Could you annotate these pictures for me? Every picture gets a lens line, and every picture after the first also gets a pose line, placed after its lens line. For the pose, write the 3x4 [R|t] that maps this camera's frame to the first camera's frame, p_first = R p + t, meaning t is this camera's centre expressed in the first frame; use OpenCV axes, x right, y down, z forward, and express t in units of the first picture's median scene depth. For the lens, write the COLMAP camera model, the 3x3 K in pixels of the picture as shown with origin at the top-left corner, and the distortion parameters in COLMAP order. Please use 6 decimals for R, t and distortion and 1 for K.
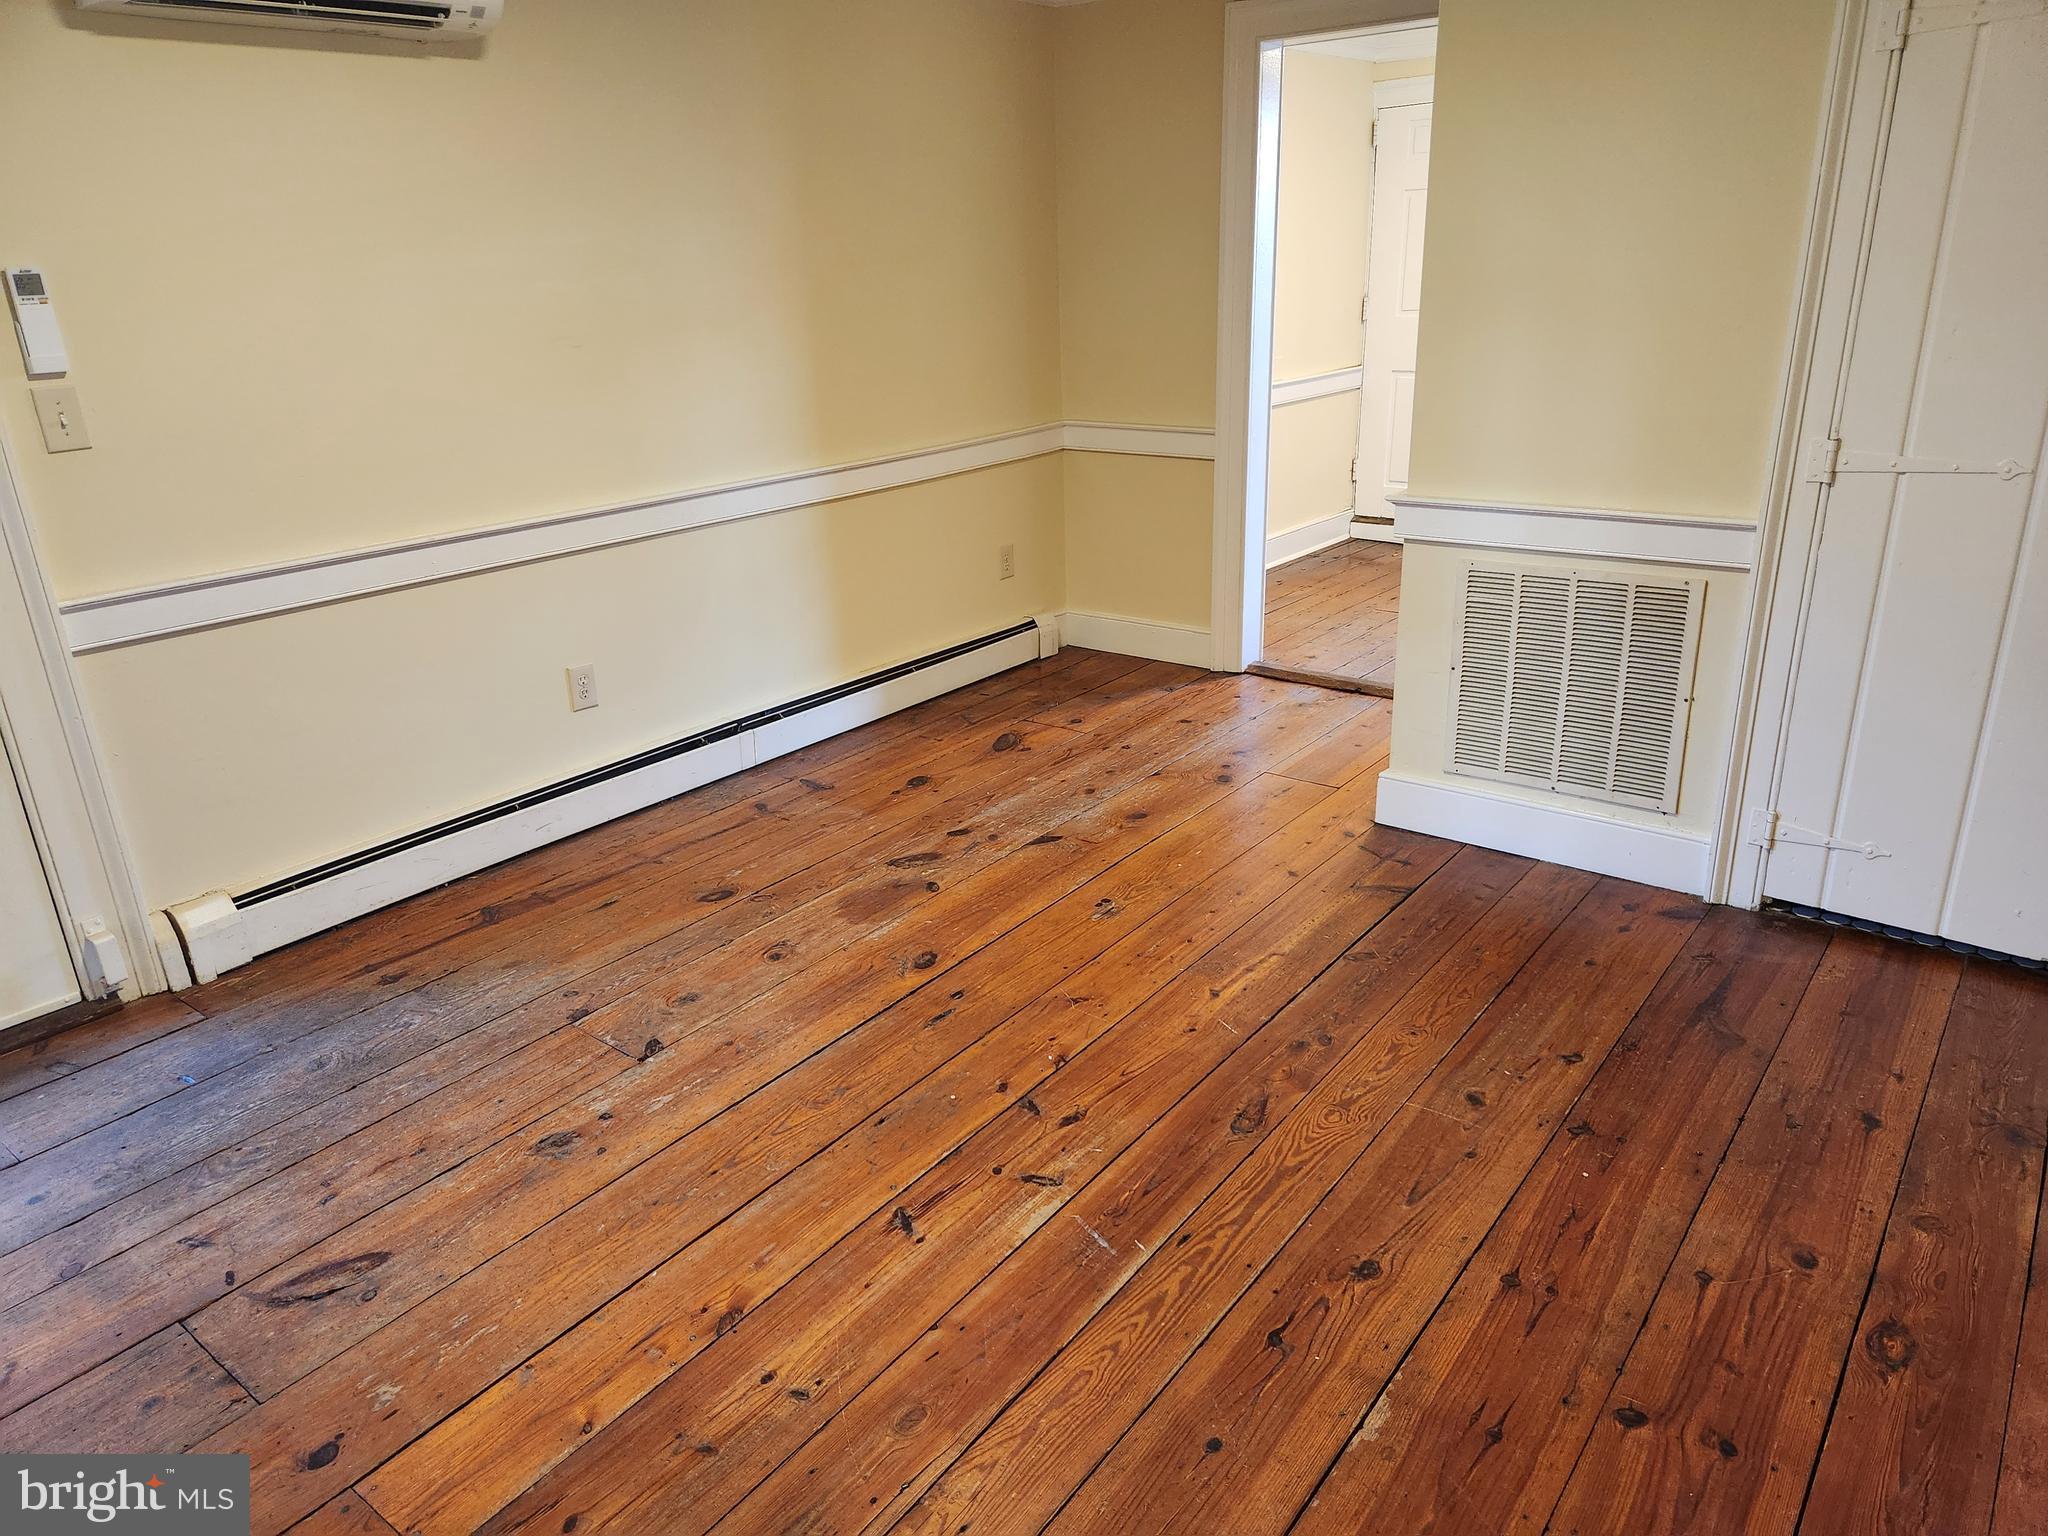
lens RADIAL K [[1386.8, 0, 1019.2], [0, 1386.8, 762.4], [0, 0, 1]] dist [0.060467, -0.047852]
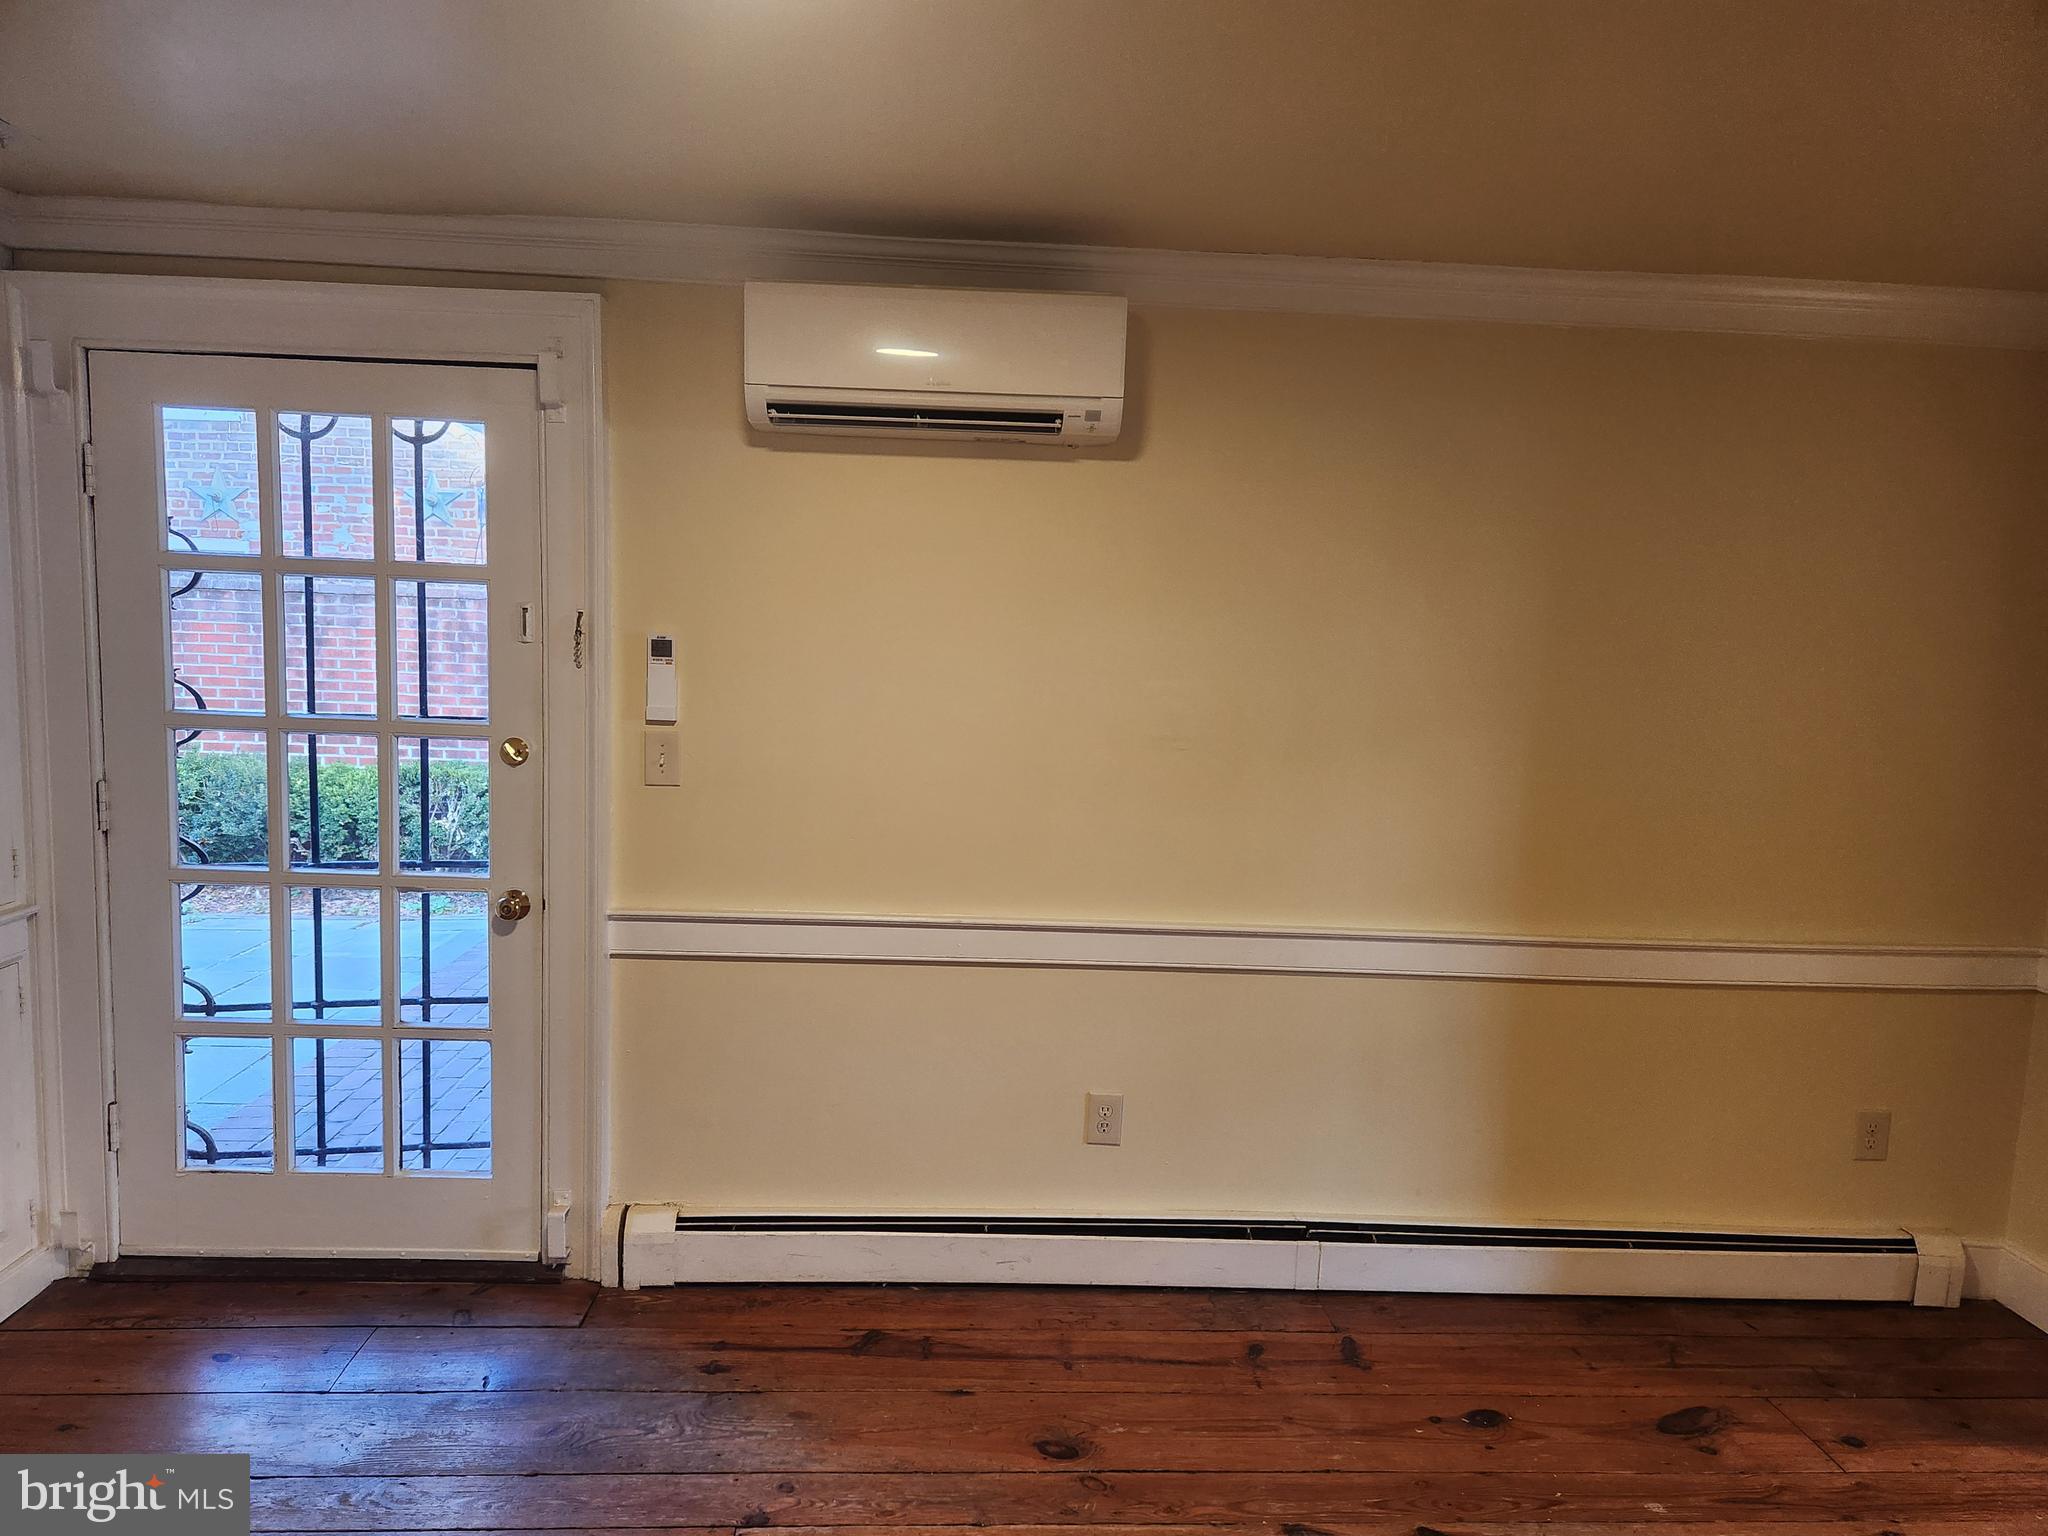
lens RADIAL K [[1386.8, 0, 1005.4], [0, 1386.8, 759.3], [0, 0, 1]] dist [0.060467, -0.047852]
pose [[0.652688, 0.133981, -0.745686, 0.313866], [-0.312759, 0.944108, -0.104121, -0.188009], [0.690058, 0.301179, 0.658112, 0.394512]]
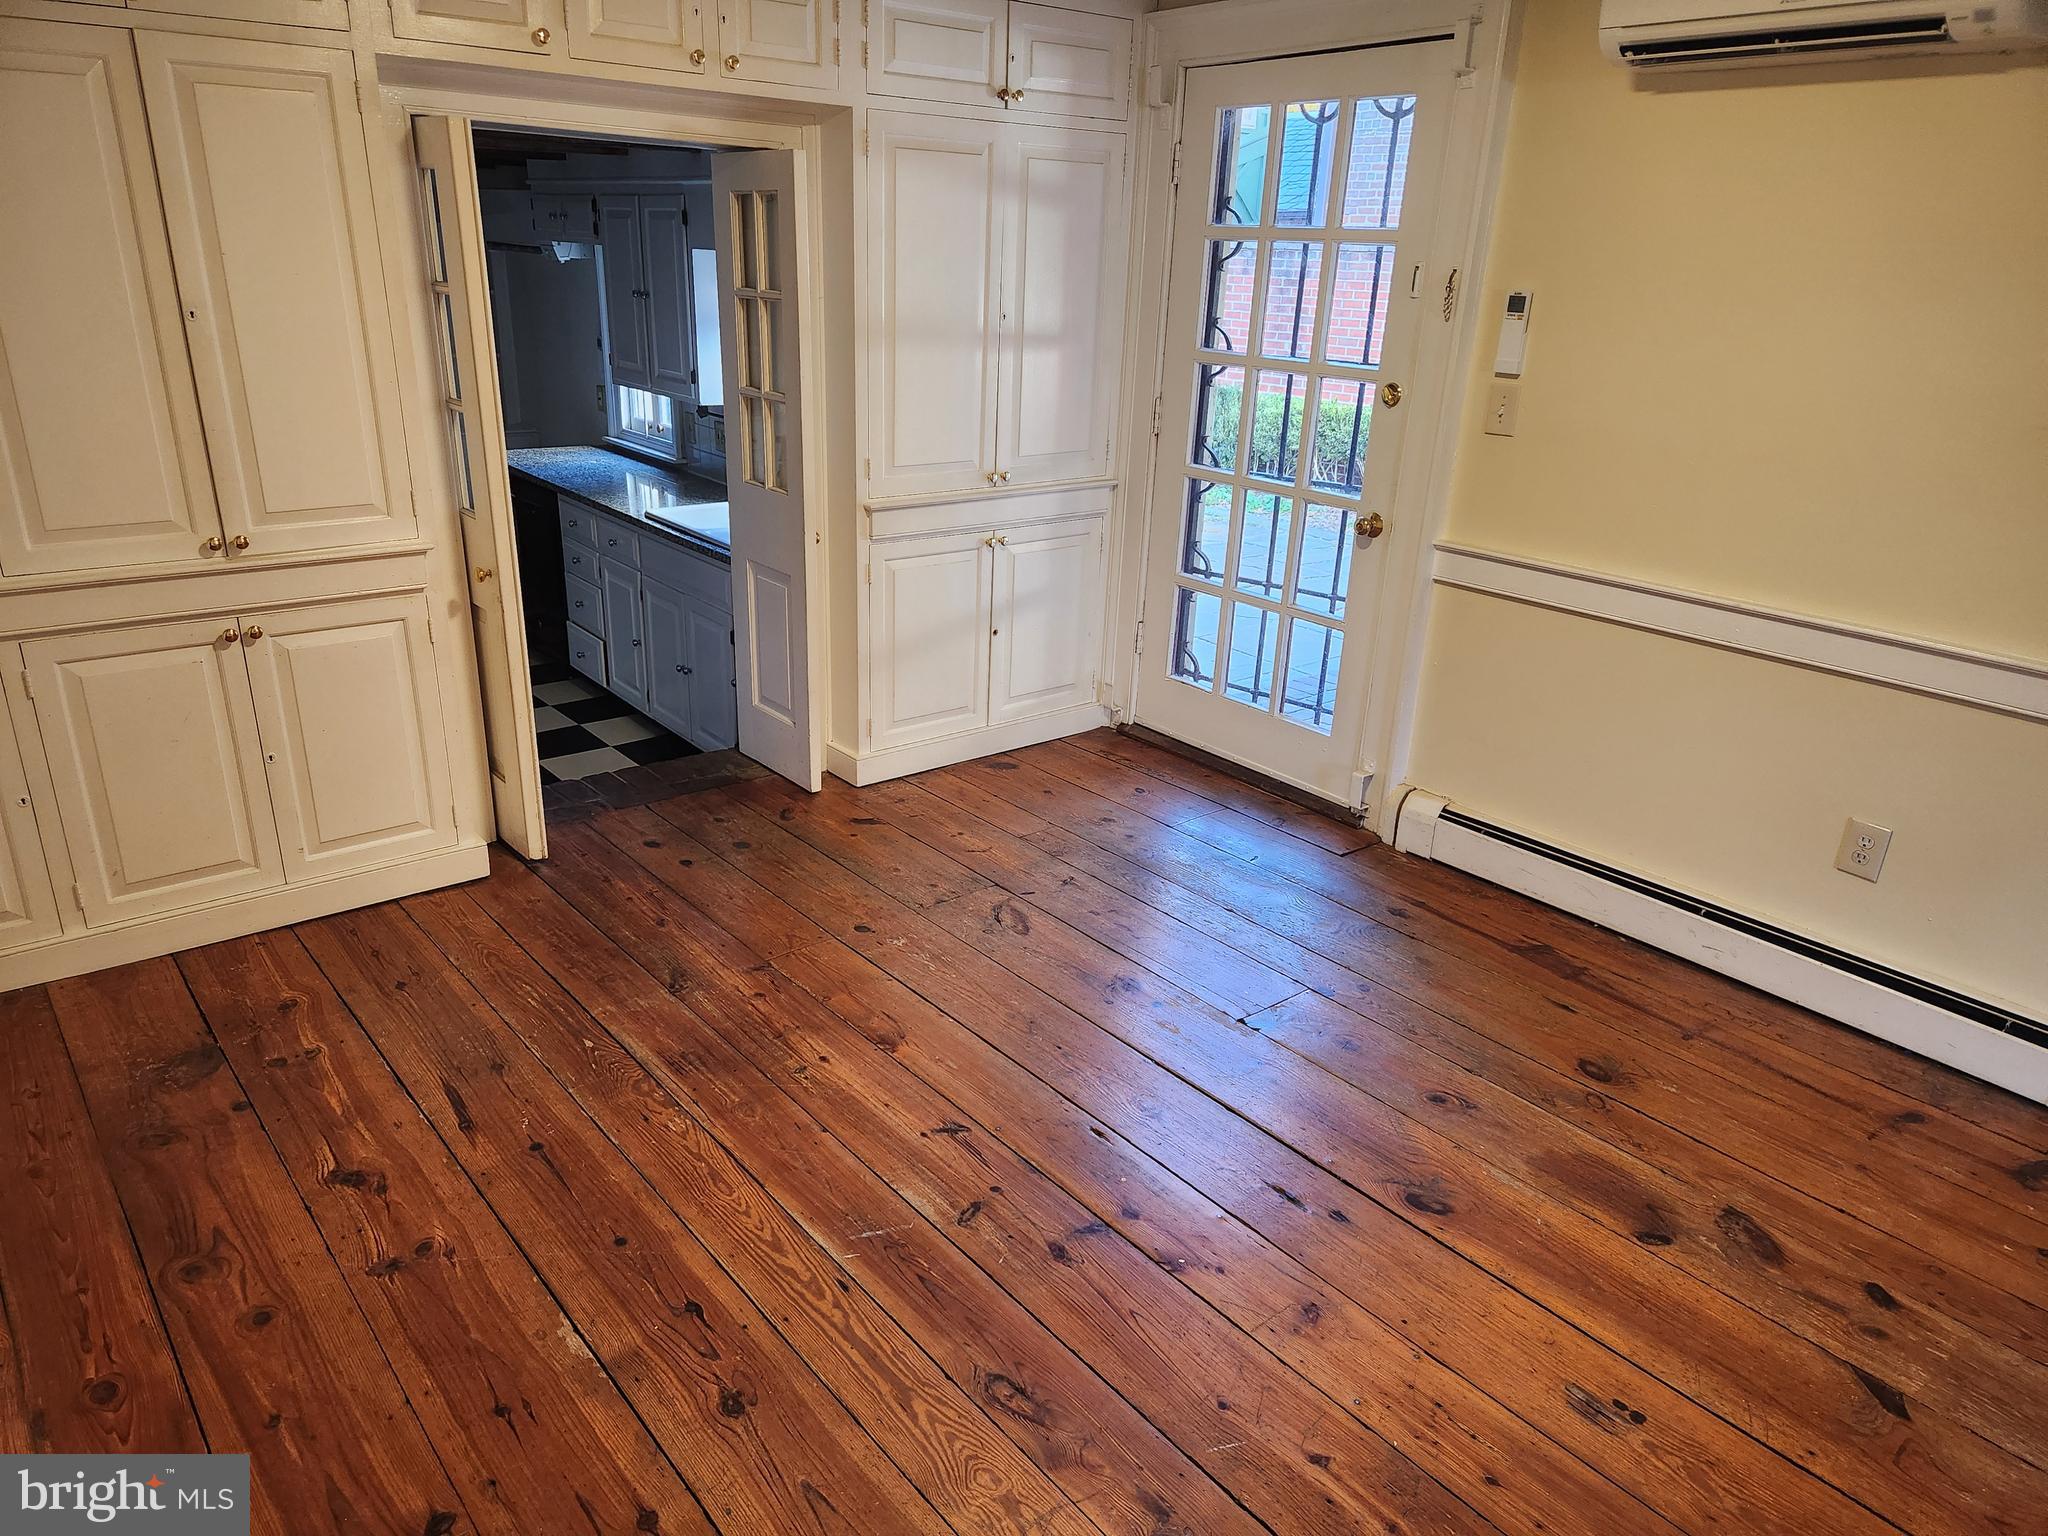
lens RADIAL K [[1386.8, 0, 978.7], [0, 1386.8, 764.5], [0, 0, 1]] dist [0.060467, -0.047852]
pose [[-0.241506, 0.366919, -0.898357, 0.616279], [-0.353455, 0.828906, 0.433572, -0.319151], [0.903739, 0.422239, -0.070497, 0.707393]]
